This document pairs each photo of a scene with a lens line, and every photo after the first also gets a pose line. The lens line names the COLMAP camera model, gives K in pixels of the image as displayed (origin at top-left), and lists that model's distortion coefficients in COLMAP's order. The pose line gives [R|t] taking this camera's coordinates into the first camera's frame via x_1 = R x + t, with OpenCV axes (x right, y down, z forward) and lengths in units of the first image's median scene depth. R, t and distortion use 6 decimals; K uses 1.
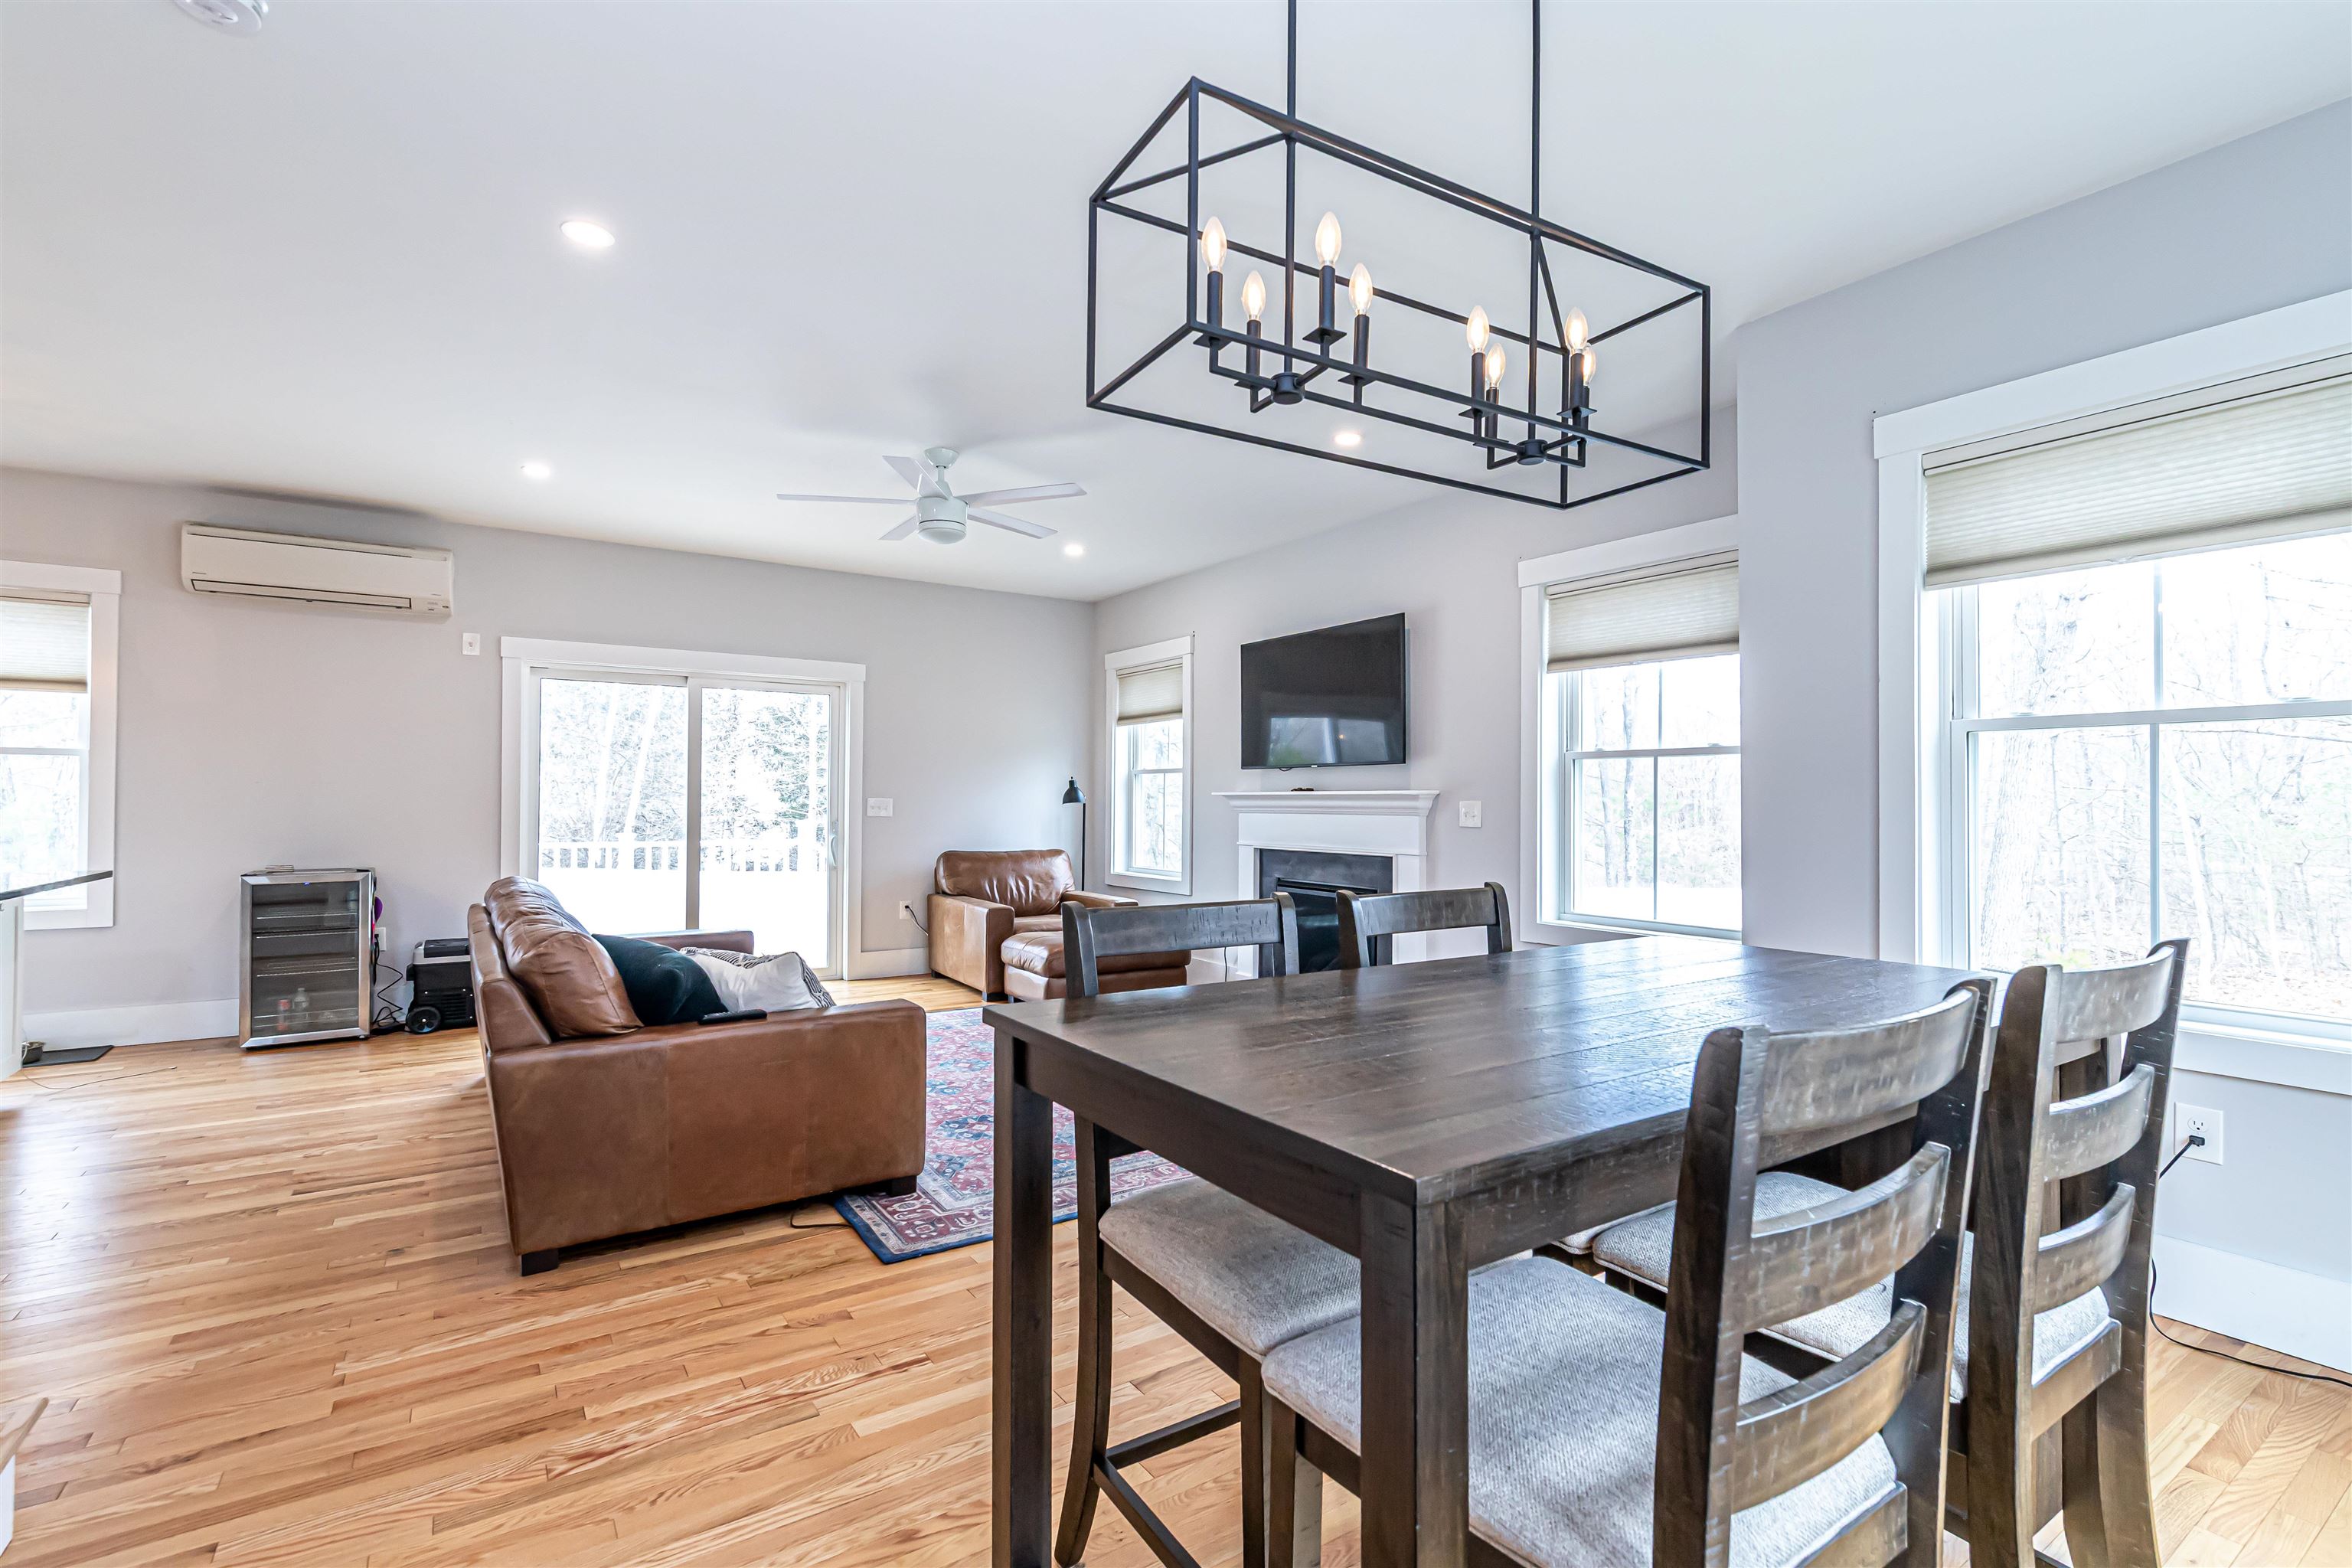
lens RADIAL K [[1007.8, 0, 1184.7], [0, 1007.8, 793.8], [0, 0, 1]] dist [0.003564, -0.002416]
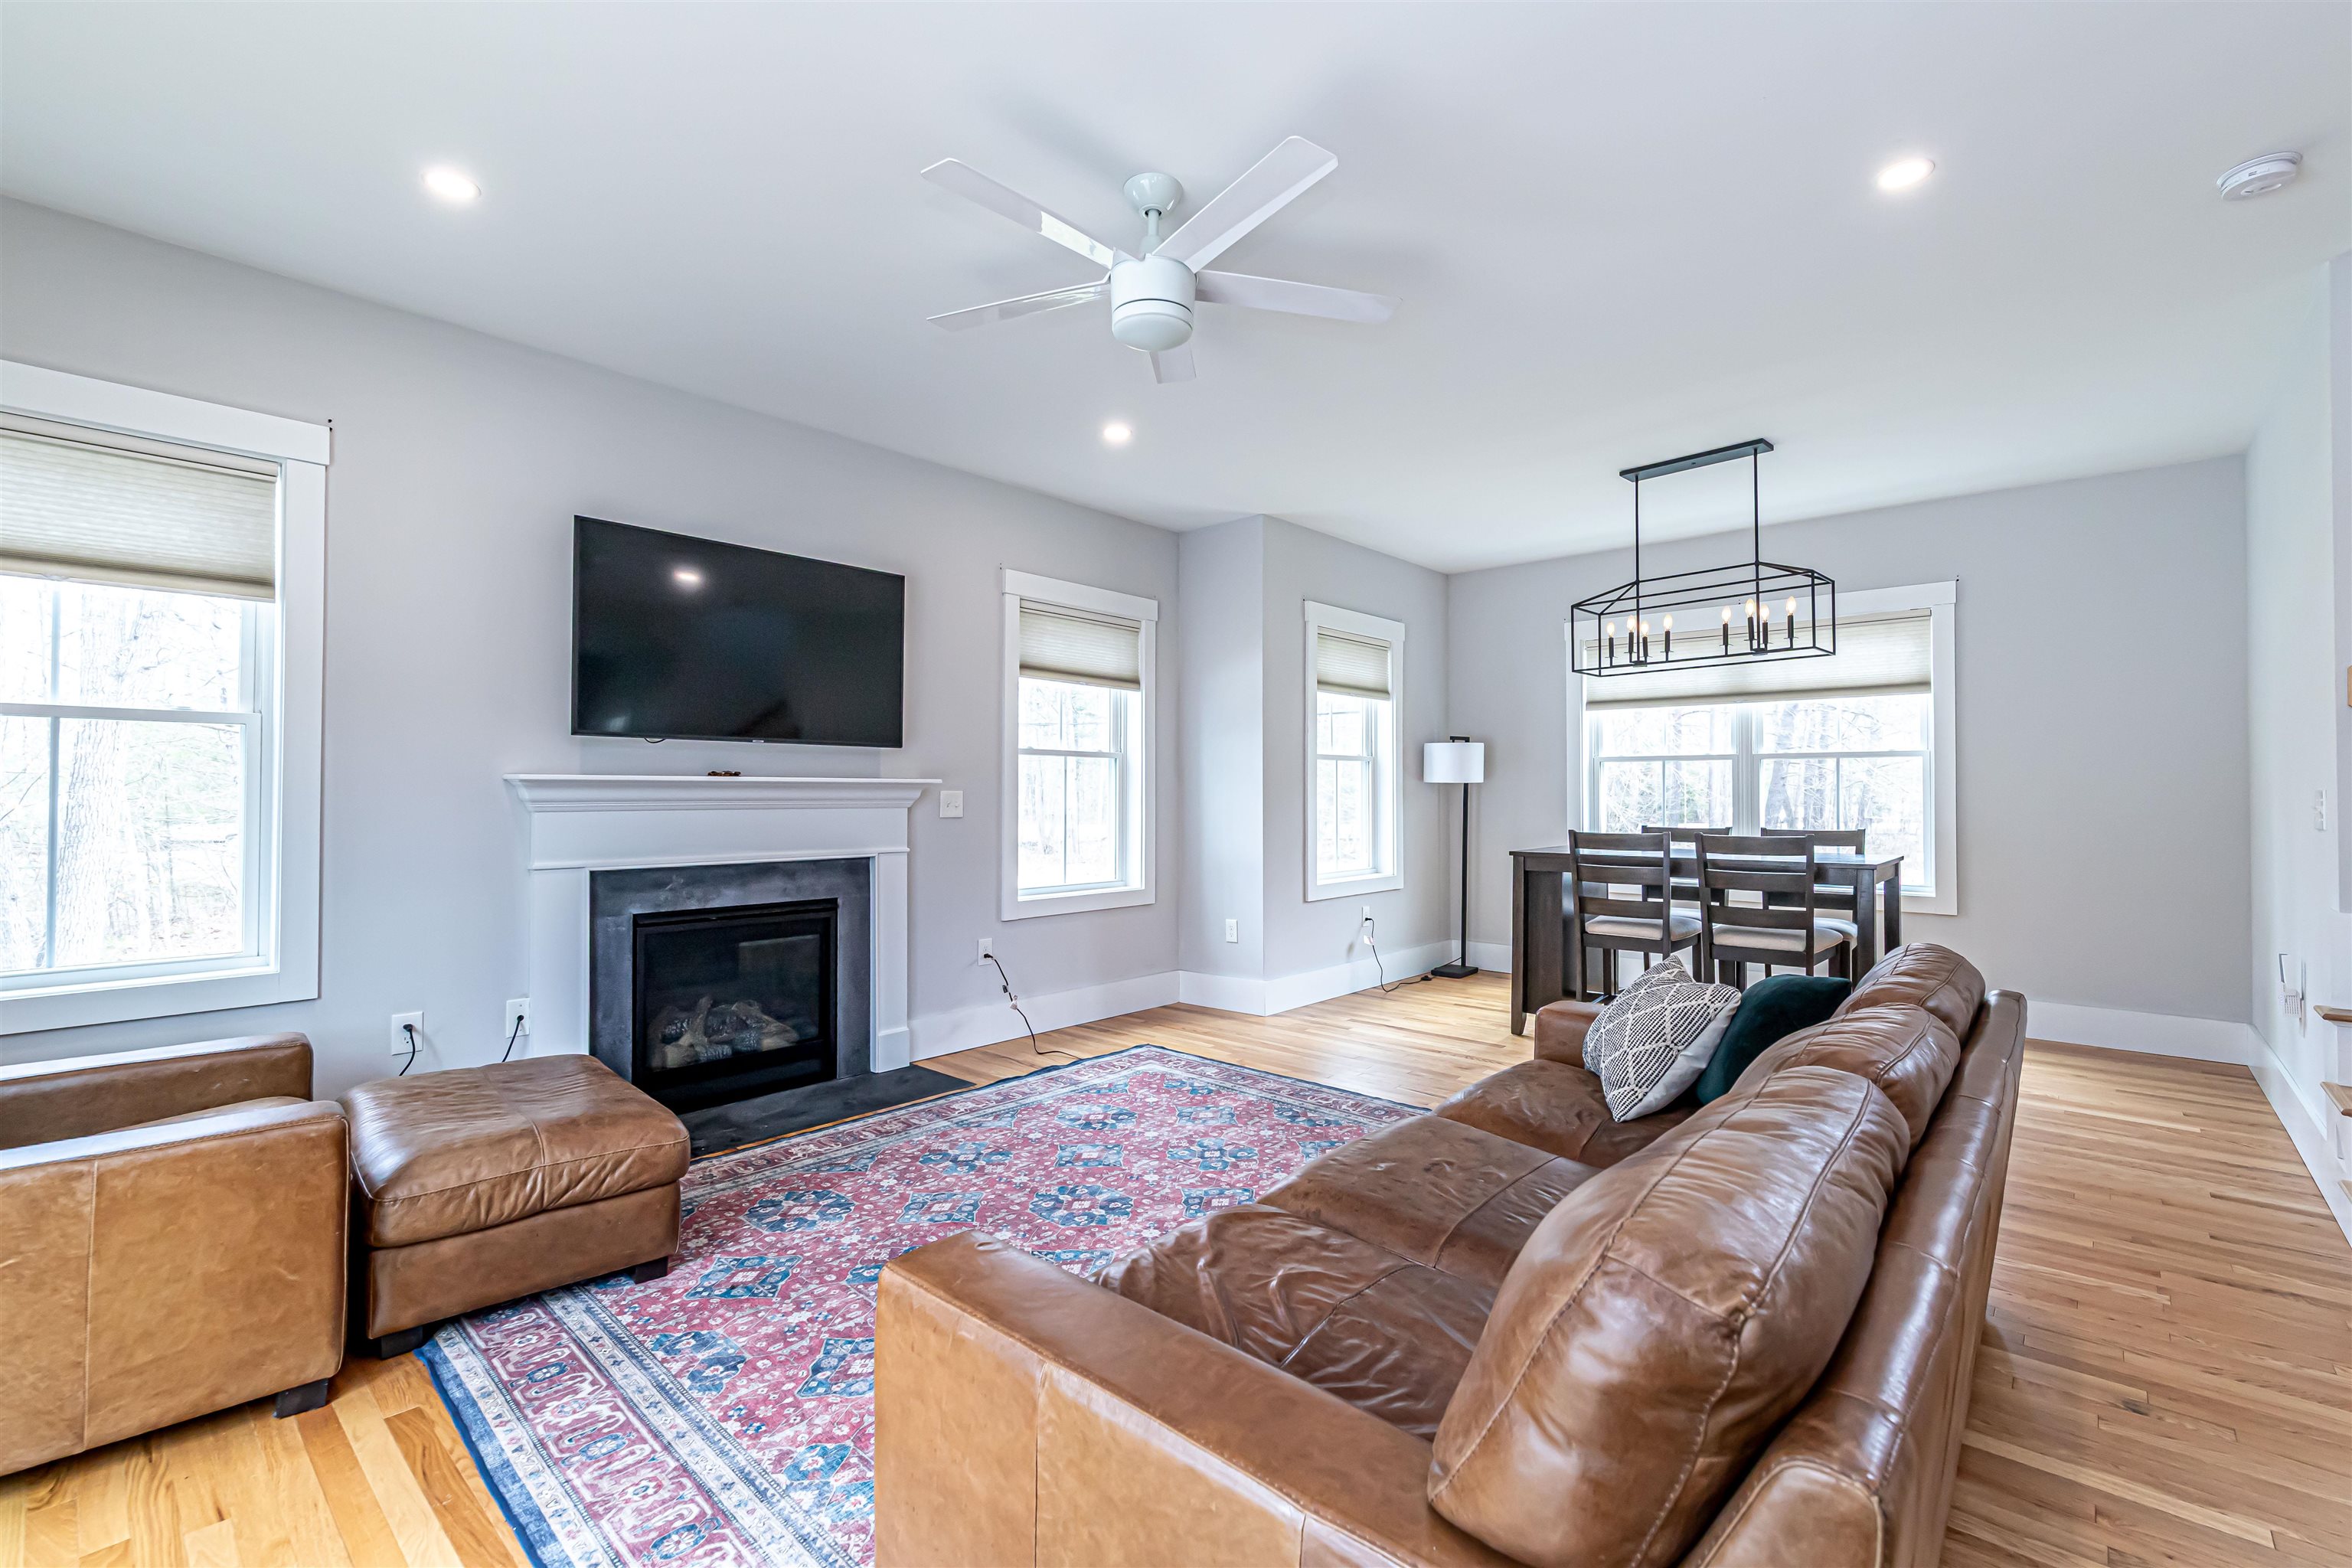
lens RADIAL K [[1007.8, 0, 1197.0], [0, 1007.8, 780.2], [0, 0, 1]] dist [0.003564, -0.002416]
pose [[-0.223829, 0.007236, 0.974602, -0.579010], [-0.009792, 0.999905, -0.009673, 0.003532], [-0.974579, -0.011708, -0.223737, 0.788733]]
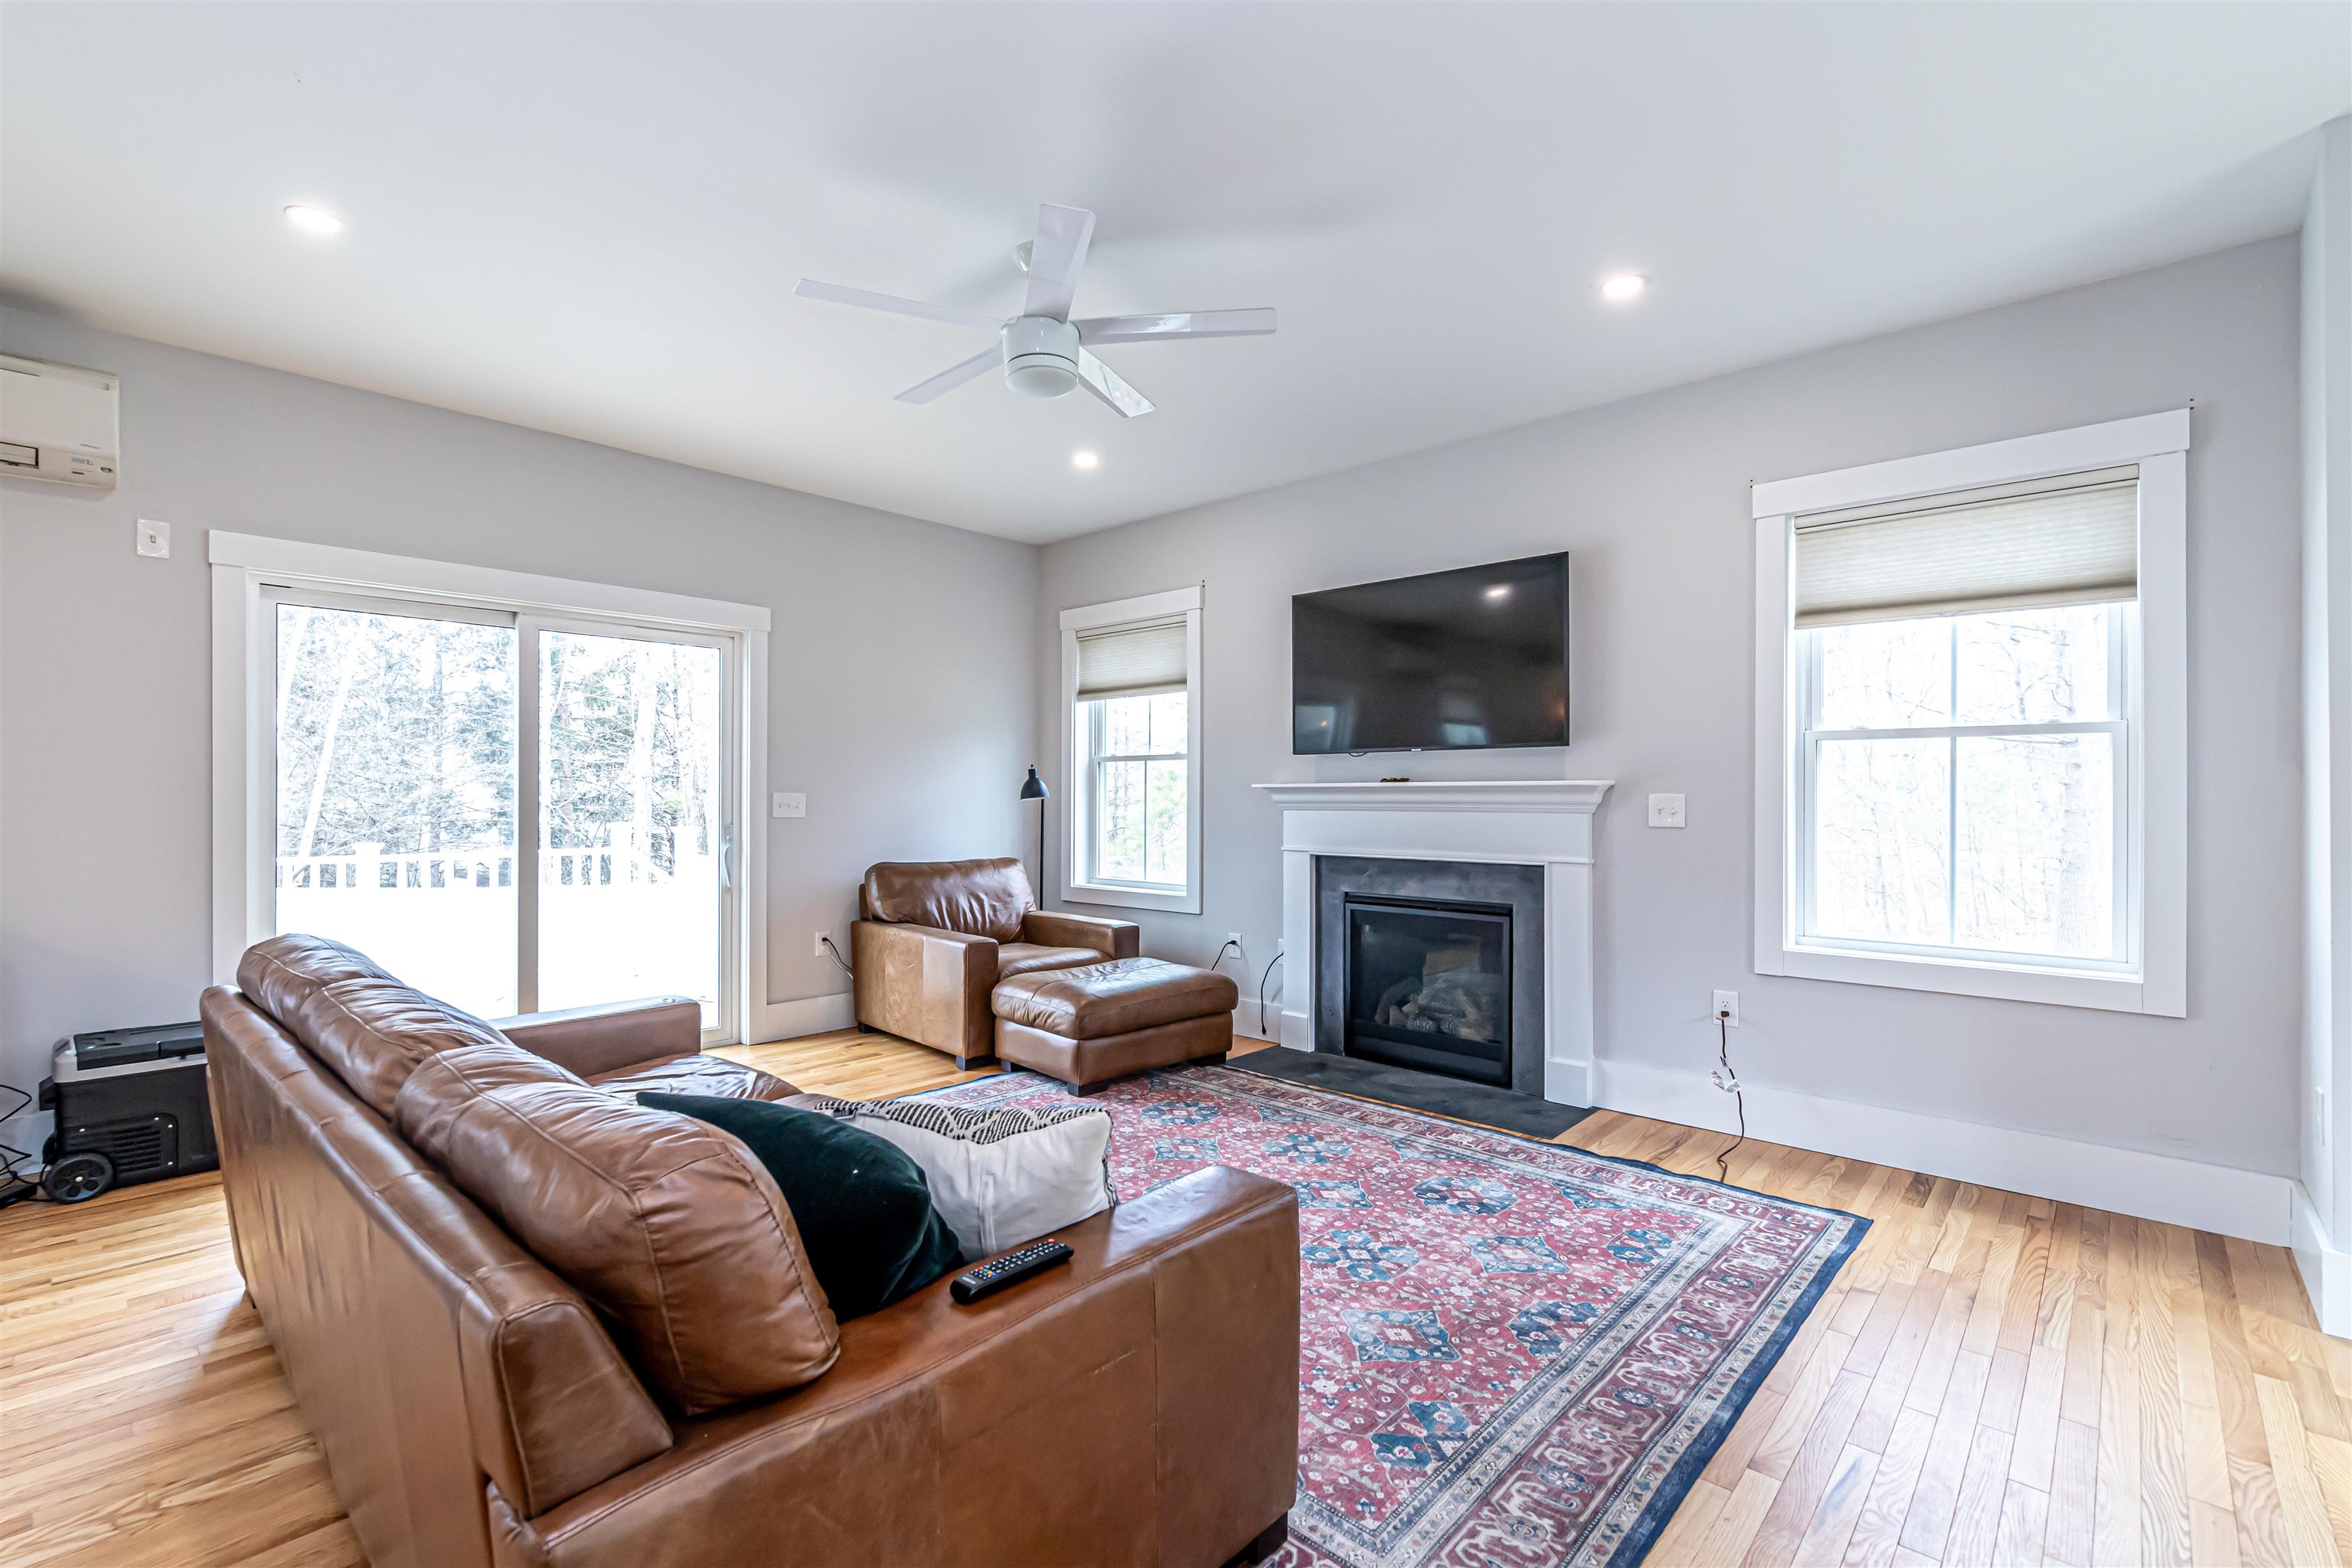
lens RADIAL K [[1007.8, 0, 1128.3], [0, 1007.8, 796.5], [0, 0, 1]] dist [0.003564, -0.002416]
pose [[0.979338, -0.003030, 0.202206, -0.229403], [0.001568, 0.999971, 0.007388, 0.002542], [-0.202222, -0.006918, 0.979315, 0.257053]]
